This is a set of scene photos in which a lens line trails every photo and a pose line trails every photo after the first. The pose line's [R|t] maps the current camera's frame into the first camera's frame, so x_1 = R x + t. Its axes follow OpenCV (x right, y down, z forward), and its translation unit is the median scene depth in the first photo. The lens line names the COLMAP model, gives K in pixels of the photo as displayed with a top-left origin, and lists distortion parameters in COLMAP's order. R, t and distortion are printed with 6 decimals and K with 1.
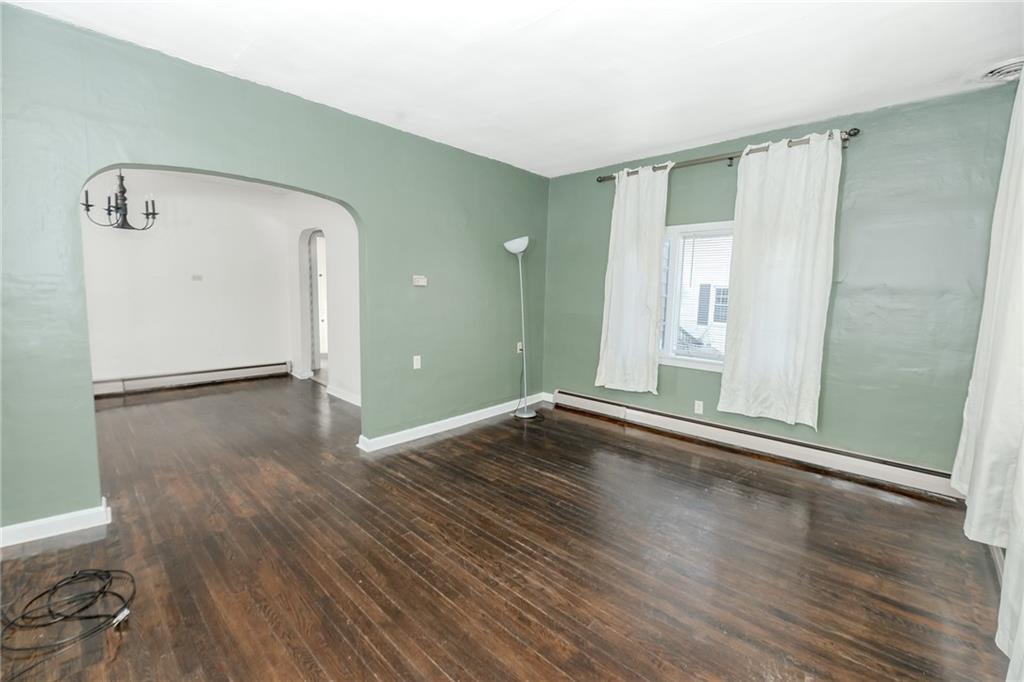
lens RADIAL K [[426.9, 0, 499.1], [0, 426.9, 335.9], [0, 0, 1]] dist [-0.000742, -0.000157]
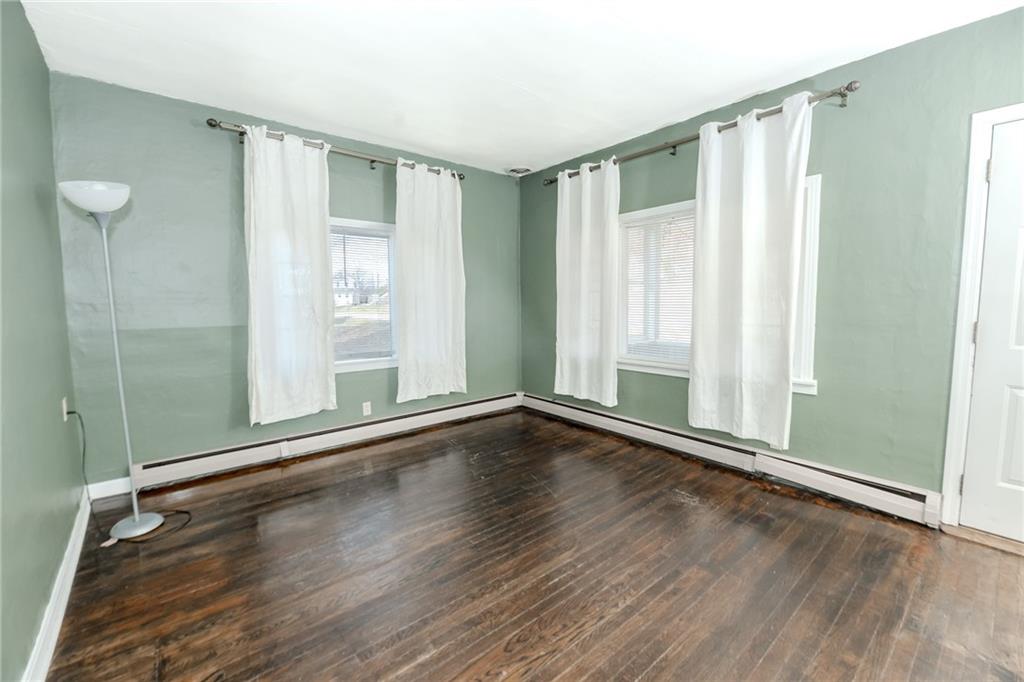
lens RADIAL K [[426.9, 0, 499.1], [0, 426.9, 335.9], [0, 0, 1]] dist [-0.000742, -0.000157]
pose [[0.116325, -0.108062, 0.987315, -0.533410], [0.109717, 0.989378, 0.095361, -0.069909], [-0.987133, 0.097233, 0.126945, 0.665621]]
